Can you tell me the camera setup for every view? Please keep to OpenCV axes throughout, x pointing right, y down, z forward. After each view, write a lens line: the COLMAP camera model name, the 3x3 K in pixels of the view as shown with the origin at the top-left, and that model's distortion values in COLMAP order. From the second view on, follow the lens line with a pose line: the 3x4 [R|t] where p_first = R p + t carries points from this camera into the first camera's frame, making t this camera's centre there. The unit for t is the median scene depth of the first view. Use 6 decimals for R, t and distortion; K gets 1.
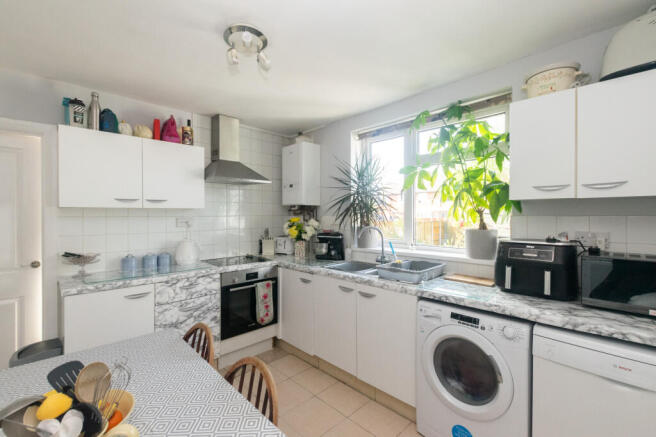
lens RADIAL K [[284.2, 0, 329.1], [0, 284.2, 218.5], [0, 0, 1]] dist [-0.000429, -0.000190]
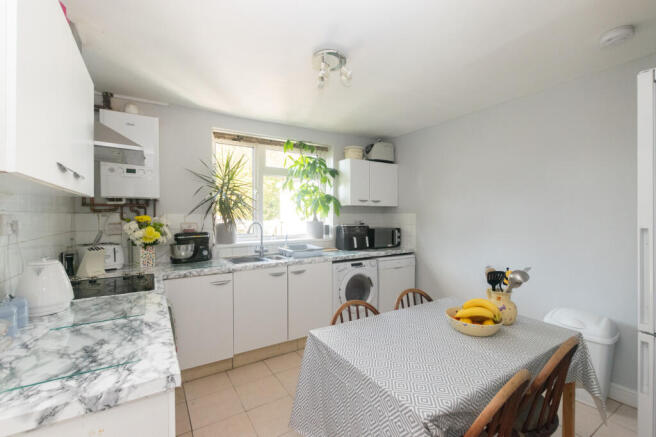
lens RADIAL K [[284.2, 0, 327.7], [0, 284.2, 219.0], [0, 0, 1]] dist [-0.000429, -0.000190]
pose [[0.225599, -0.009431, 0.974175, -0.961389], [0.013936, 0.999882, 0.006453, 0.010760], [-0.974121, 0.012120, 0.225704, 0.478950]]
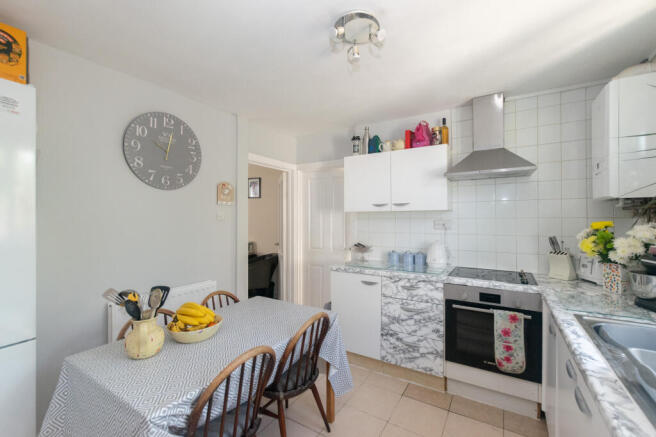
lens RADIAL K [[284.2, 0, 328.4], [0, 284.2, 215.9], [0, 0, 1]] dist [-0.000429, -0.000190]
pose [[0.237082, -0.003349, -0.971484, 0.395720], [-0.008717, 0.999946, -0.005574, -0.007562], [0.971451, 0.009790, 0.237040, 0.446182]]
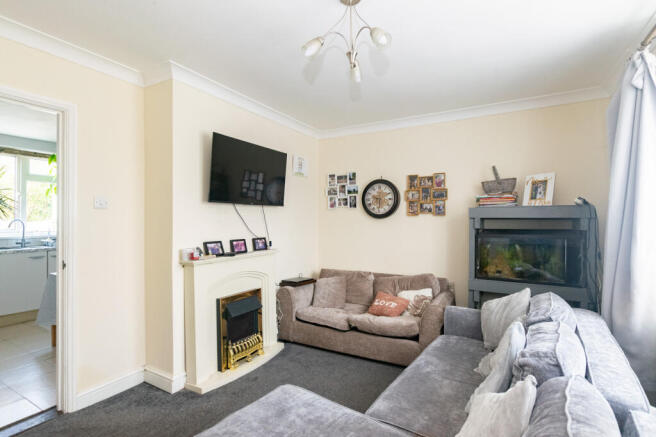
lens RADIAL K [[341.4, 0, 330.0], [0, 341.4, 217.2], [0, 0, 1]] dist [0.005238, 0.000859]
pose [[-0.252190, 0.003530, 0.967671, -2.066741], [0.004383, 0.999987, -0.002505, 0.027771], [-0.967668, 0.003610, -0.252202, -0.114779]]
